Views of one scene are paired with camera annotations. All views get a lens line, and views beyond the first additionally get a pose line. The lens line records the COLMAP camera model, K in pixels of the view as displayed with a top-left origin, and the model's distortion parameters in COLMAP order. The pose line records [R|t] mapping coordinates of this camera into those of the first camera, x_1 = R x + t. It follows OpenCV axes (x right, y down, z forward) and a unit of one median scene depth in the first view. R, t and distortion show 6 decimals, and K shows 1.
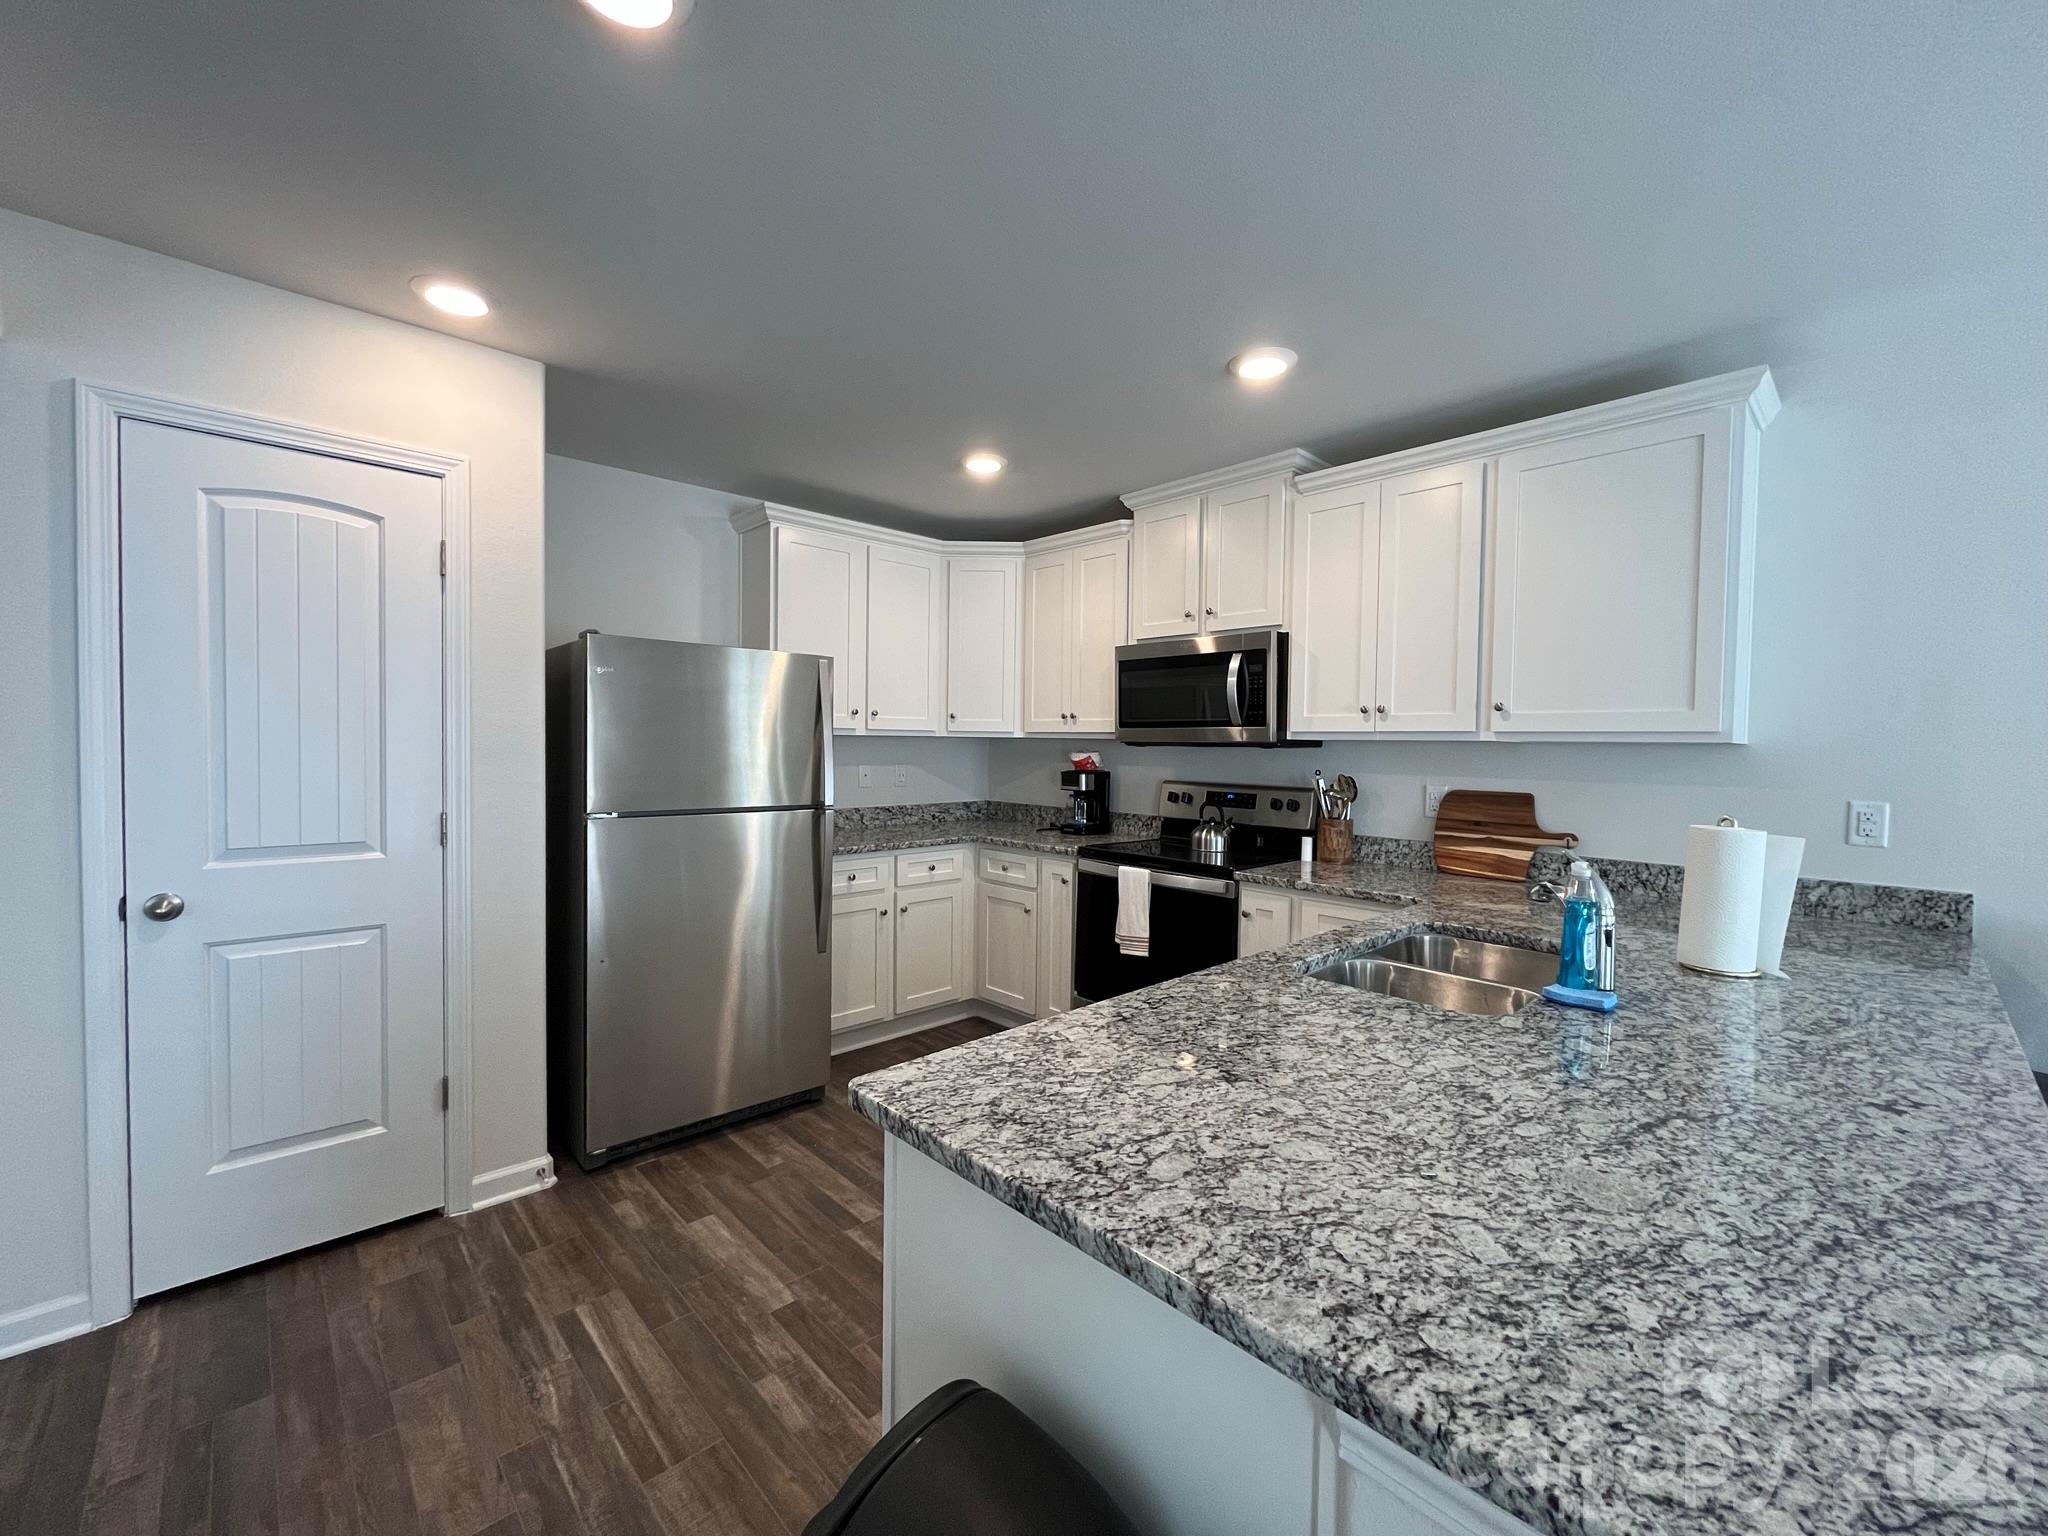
lens RADIAL K [[841.8, 0, 1034.6], [0, 841.8, 772.7], [0, 0, 1]] dist [0.016700, 0.000335]
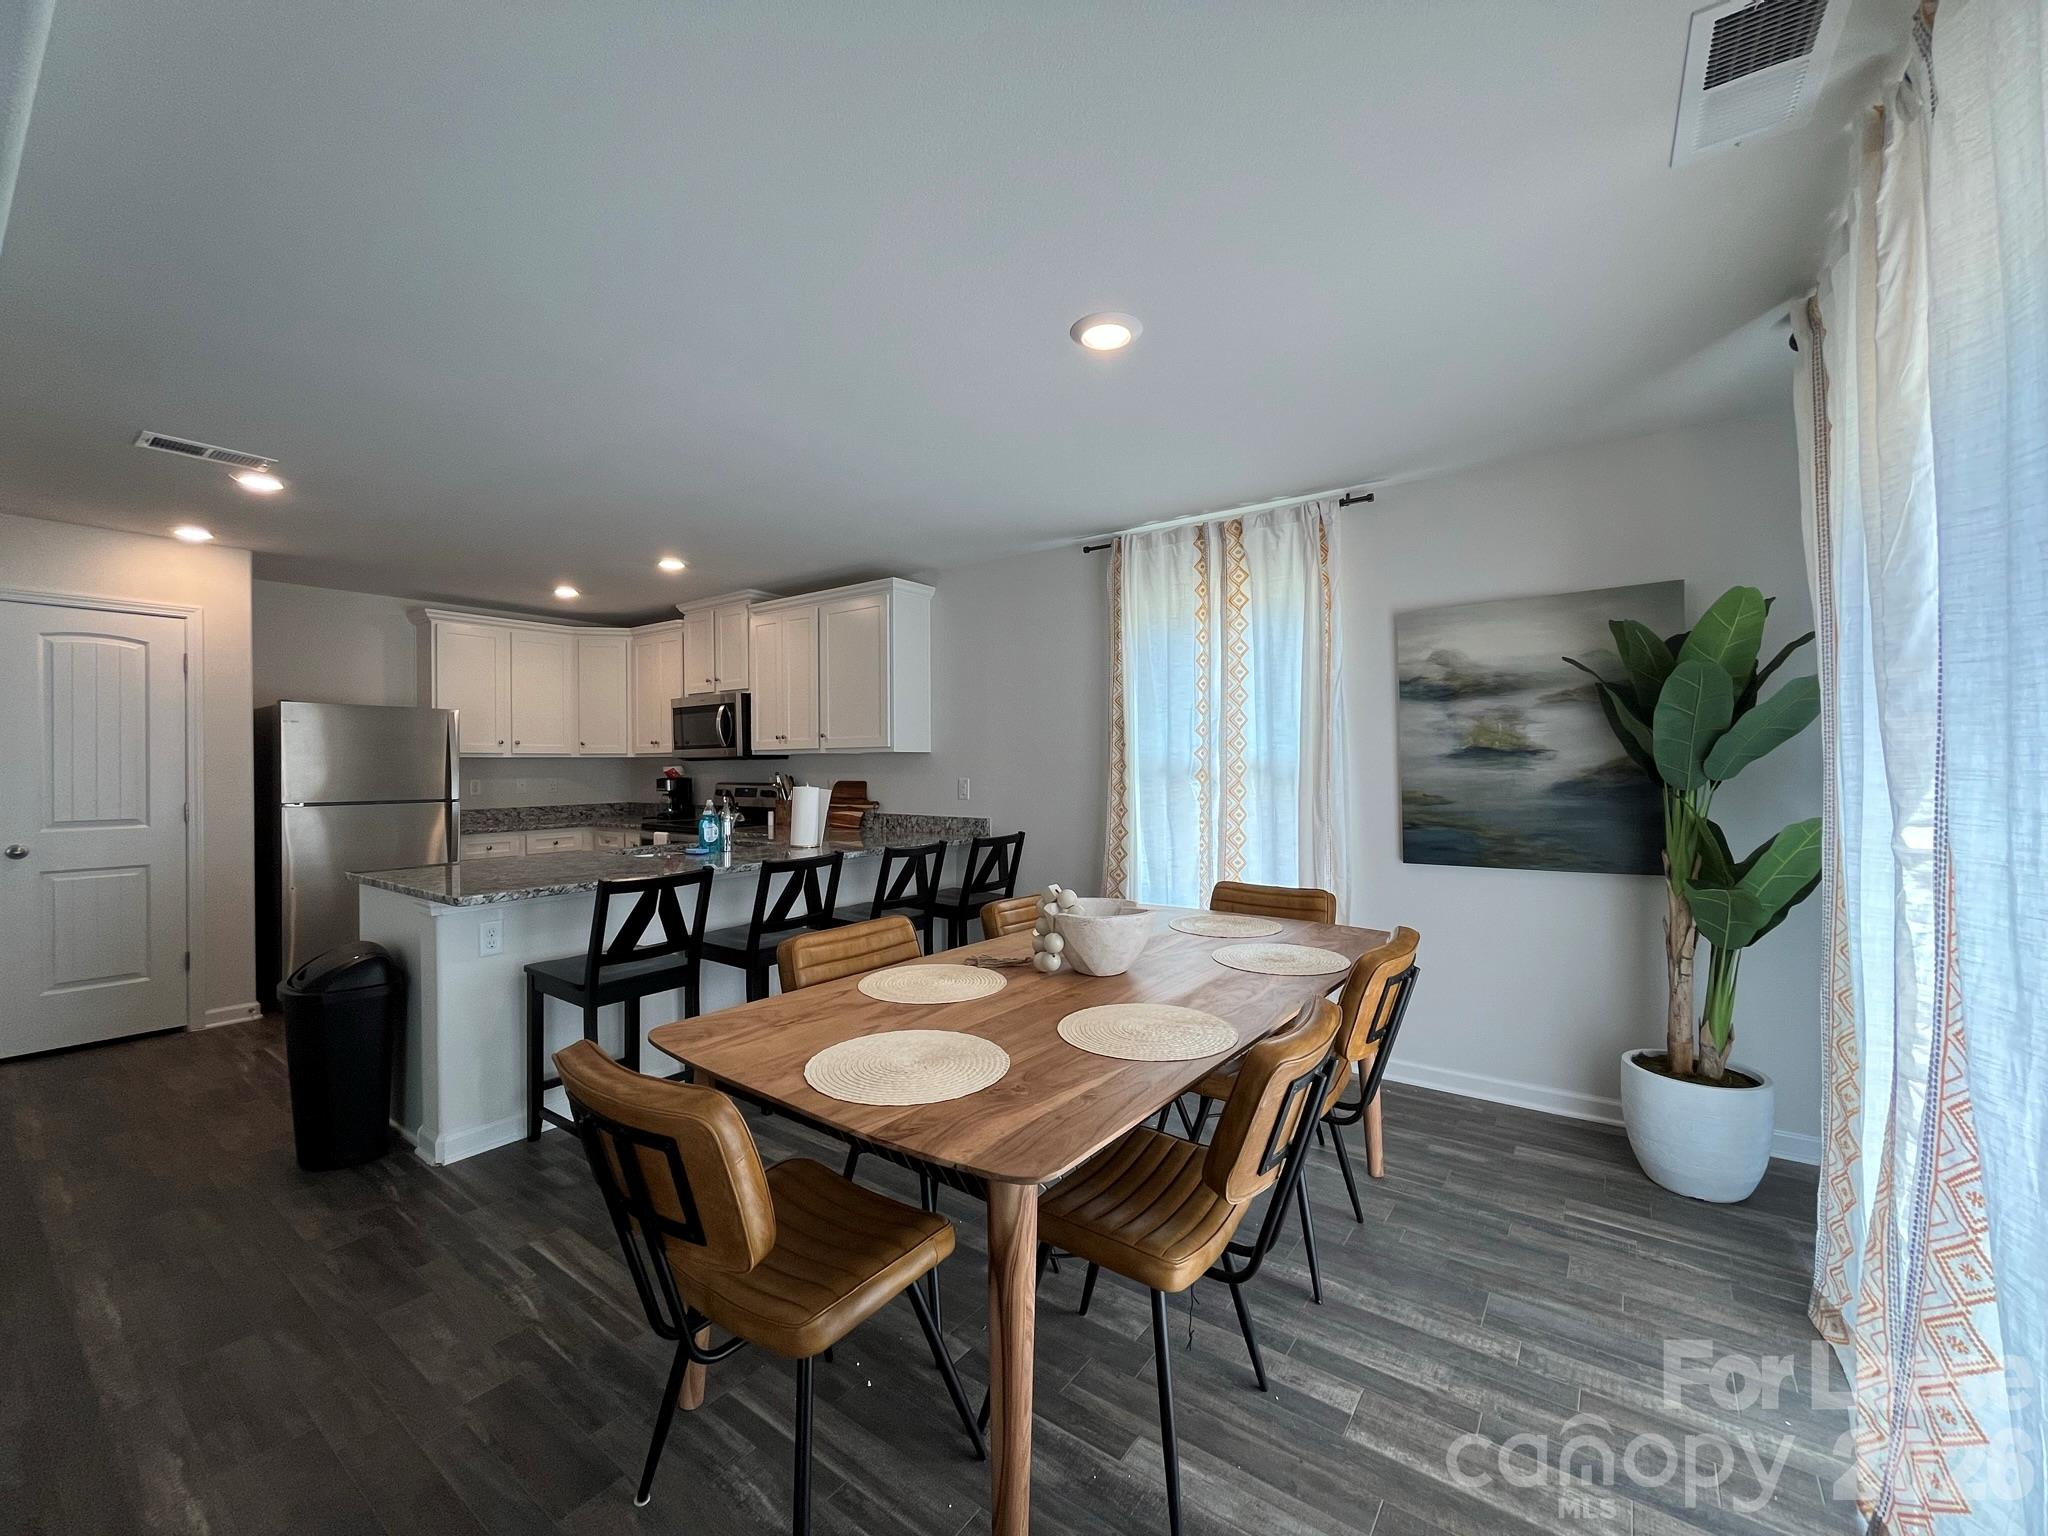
lens RADIAL K [[841.8, 0, 1011.3], [0, 841.8, 771.6], [0, 0, 1]] dist [0.016700, 0.000335]
pose [[0.987506, -0.021740, 0.156077, 0.555025], [0.026085, 0.999326, -0.025845, 0.053875], [-0.155410, 0.029593, 0.987407, -0.787466]]
